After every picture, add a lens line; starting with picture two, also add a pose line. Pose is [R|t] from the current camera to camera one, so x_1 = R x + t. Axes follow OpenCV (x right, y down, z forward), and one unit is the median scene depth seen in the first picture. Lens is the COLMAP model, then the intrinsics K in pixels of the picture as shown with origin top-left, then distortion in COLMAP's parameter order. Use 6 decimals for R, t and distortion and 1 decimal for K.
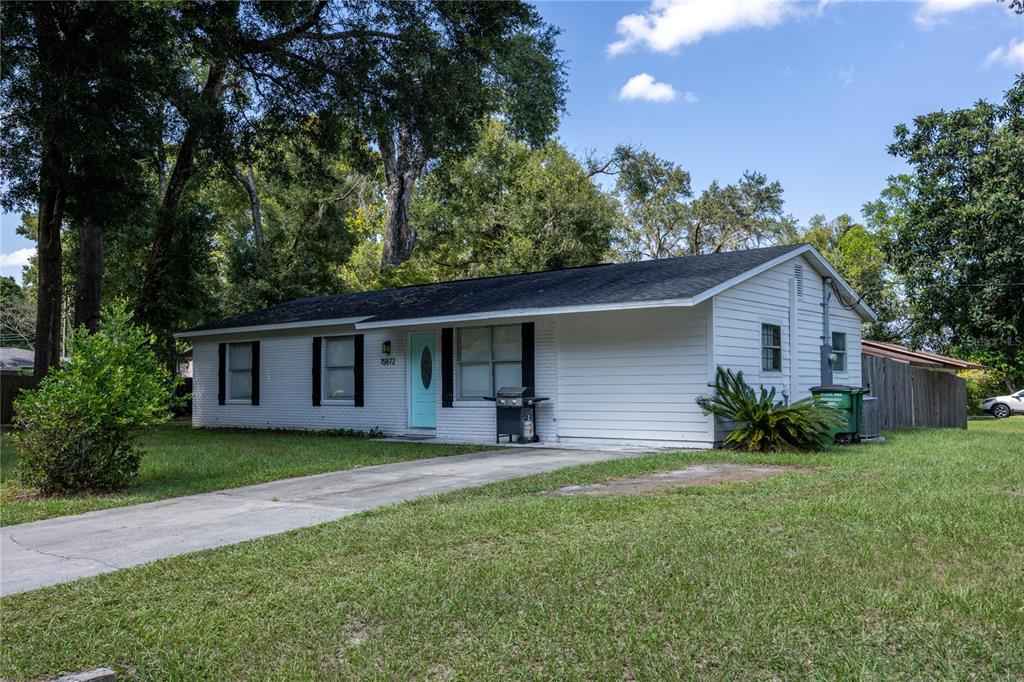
lens RADIAL K [[900.4, 0, 512.0], [0, 900.4, 341.0], [0, 0, 1]] dist [-0.010925, -0.002076]
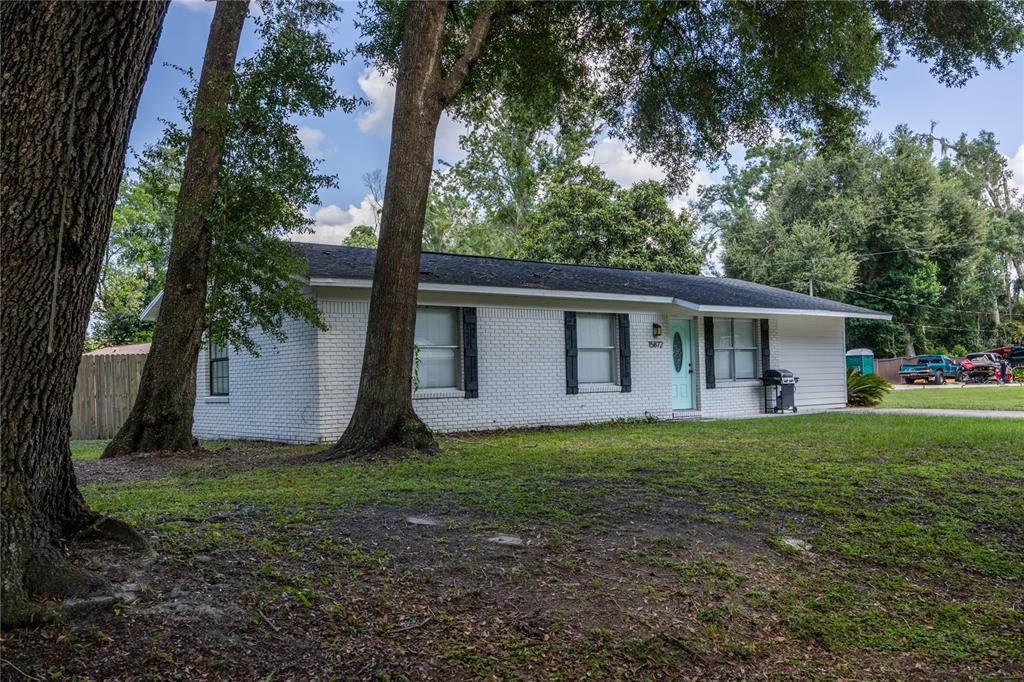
lens RADIAL K [[951.4, 0, 512.0], [0, 951.4, 341.0], [0, 0, 1]] dist [-0.008088, -0.002989]
pose [[0.170546, 0.041610, 0.984471, -1.175734], [-0.032650, 0.998798, -0.036560, 0.061374], [-0.984809, -0.025908, 0.171699, 0.972887]]
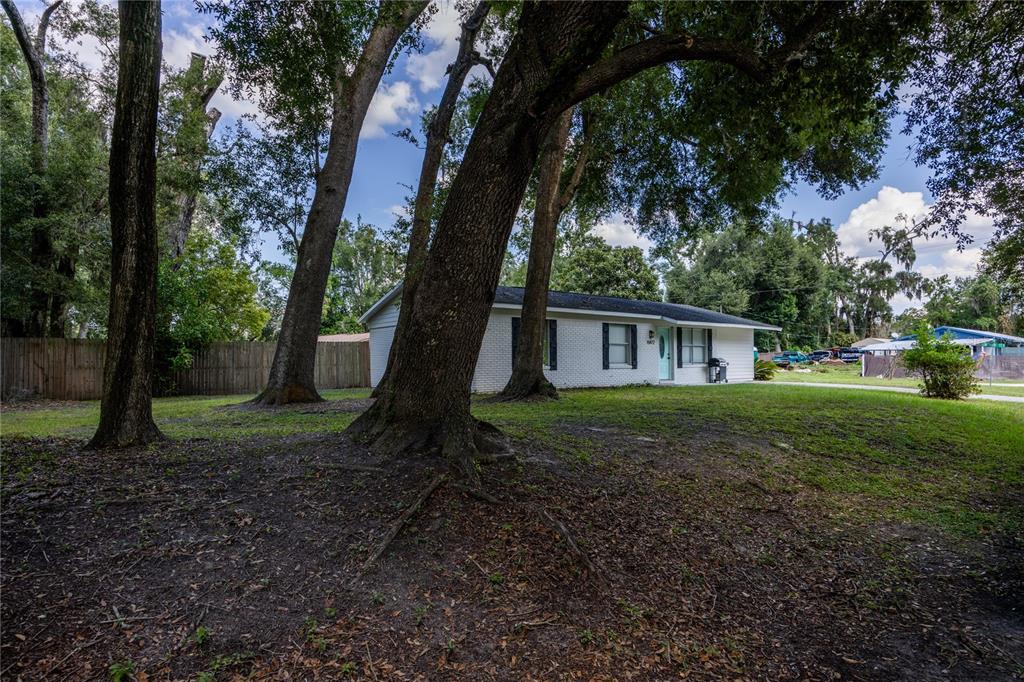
lens RADIAL K [[573.4, 0, 512.0], [0, 573.4, 341.0], [0, 0, 1]] dist [-0.004231, -0.000730]
pose [[0.192853, 0.039113, 0.980448, -1.259052], [-0.053743, 0.998126, -0.029247, 0.066163], [-0.979755, -0.047052, 0.194594, 1.042932]]
